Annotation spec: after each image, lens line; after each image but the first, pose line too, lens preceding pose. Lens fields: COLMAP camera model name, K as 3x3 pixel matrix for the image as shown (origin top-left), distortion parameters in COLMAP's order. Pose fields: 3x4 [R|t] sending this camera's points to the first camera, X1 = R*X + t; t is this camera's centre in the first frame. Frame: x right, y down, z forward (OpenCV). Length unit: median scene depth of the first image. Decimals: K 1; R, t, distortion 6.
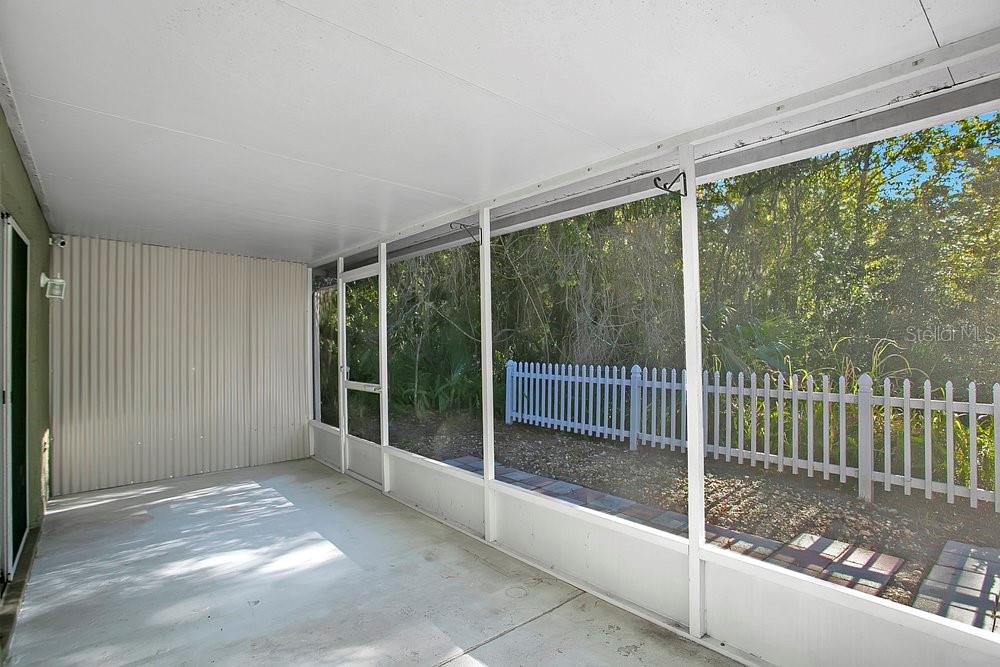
lens RADIAL K [[489.9, 0, 500.8], [0, 489.9, 341.3], [0, 0, 1]] dist [-0.052187, -0.000183]
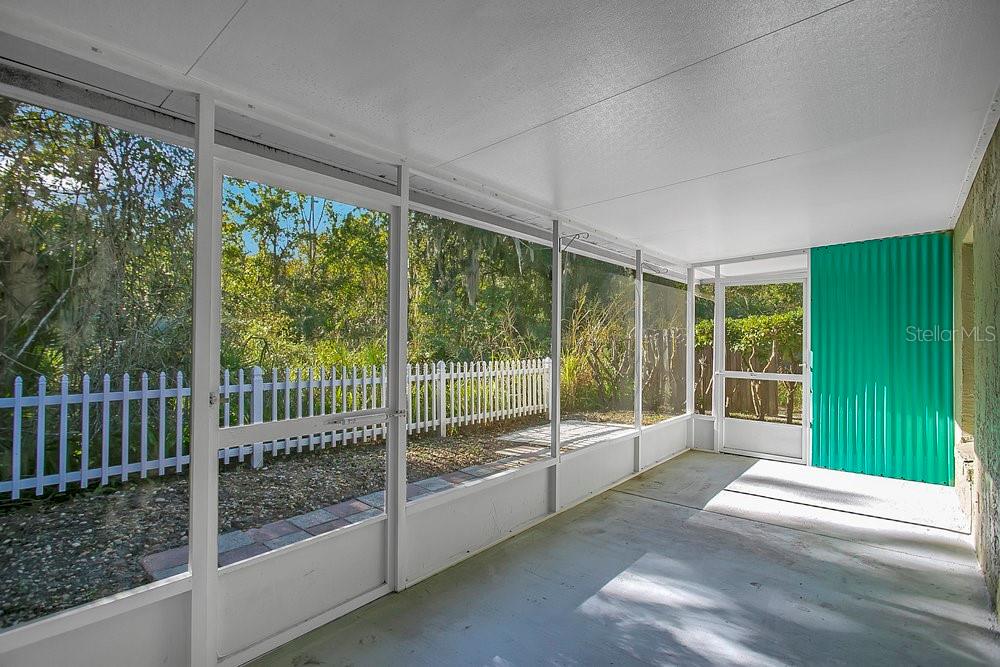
lens RADIAL K [[465.6, 0, 500.0], [0, 465.6, 333.5], [0, 0, 1]] dist [0.000340, 0.000109]
pose [[-0.145997, 0.022466, 0.989030, -0.906522], [-0.014468, 0.999587, -0.024842, 0.006812], [-0.989179, -0.017936, -0.145611, 1.048339]]
